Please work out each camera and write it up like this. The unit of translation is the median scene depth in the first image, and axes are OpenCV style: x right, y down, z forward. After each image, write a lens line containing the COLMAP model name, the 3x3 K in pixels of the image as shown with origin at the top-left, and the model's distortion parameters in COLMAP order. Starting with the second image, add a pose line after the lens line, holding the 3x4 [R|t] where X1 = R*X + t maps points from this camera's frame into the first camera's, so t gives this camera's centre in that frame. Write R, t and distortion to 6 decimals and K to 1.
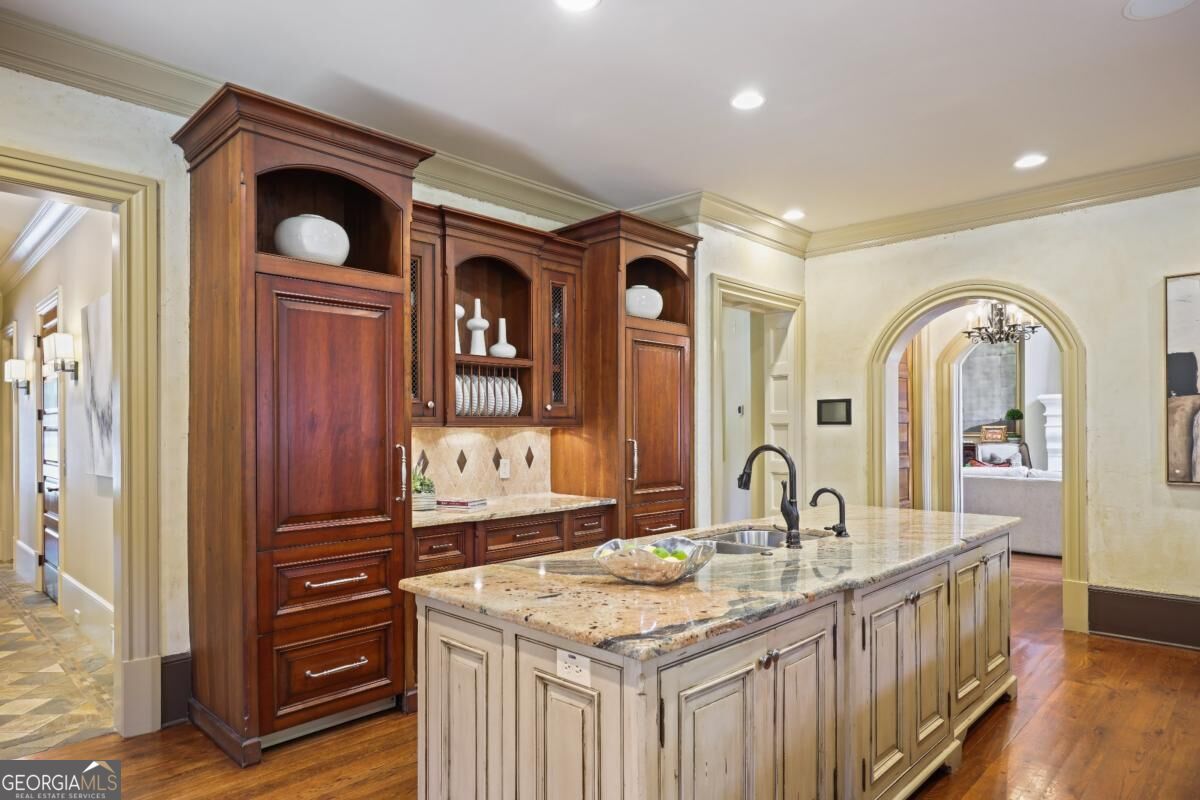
lens RADIAL K [[707.5, 0, 599.7], [0, 707.5, 432.0], [0, 0, 1]] dist [0.006525, -0.000621]
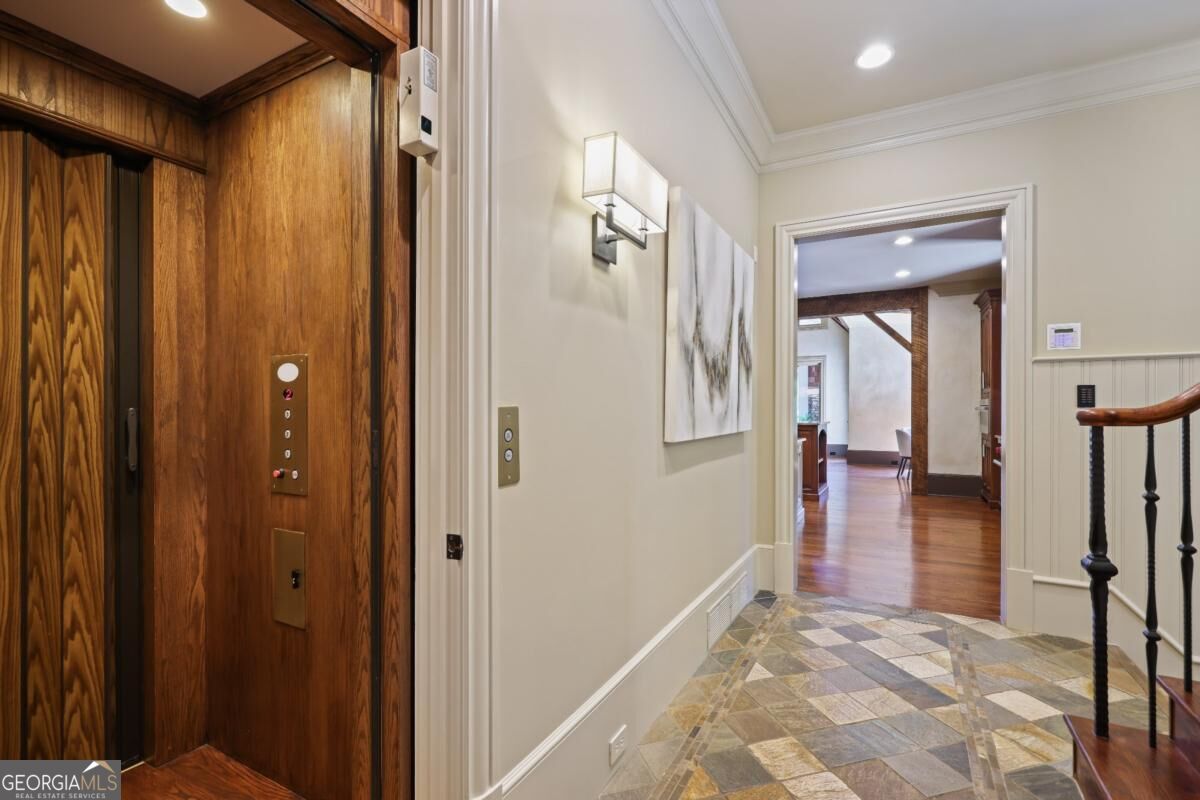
lens RADIAL K [[548.7, 0, 599.1], [0, 548.7, 403.8], [0, 0, 1]] dist [0.000649, 0.000022]
pose [[-0.262273, 0.007713, 0.964963, -1.200874], [0.001356, 0.999970, -0.007625, 0.026951], [-0.964993, -0.000691, -0.262275, 1.210902]]
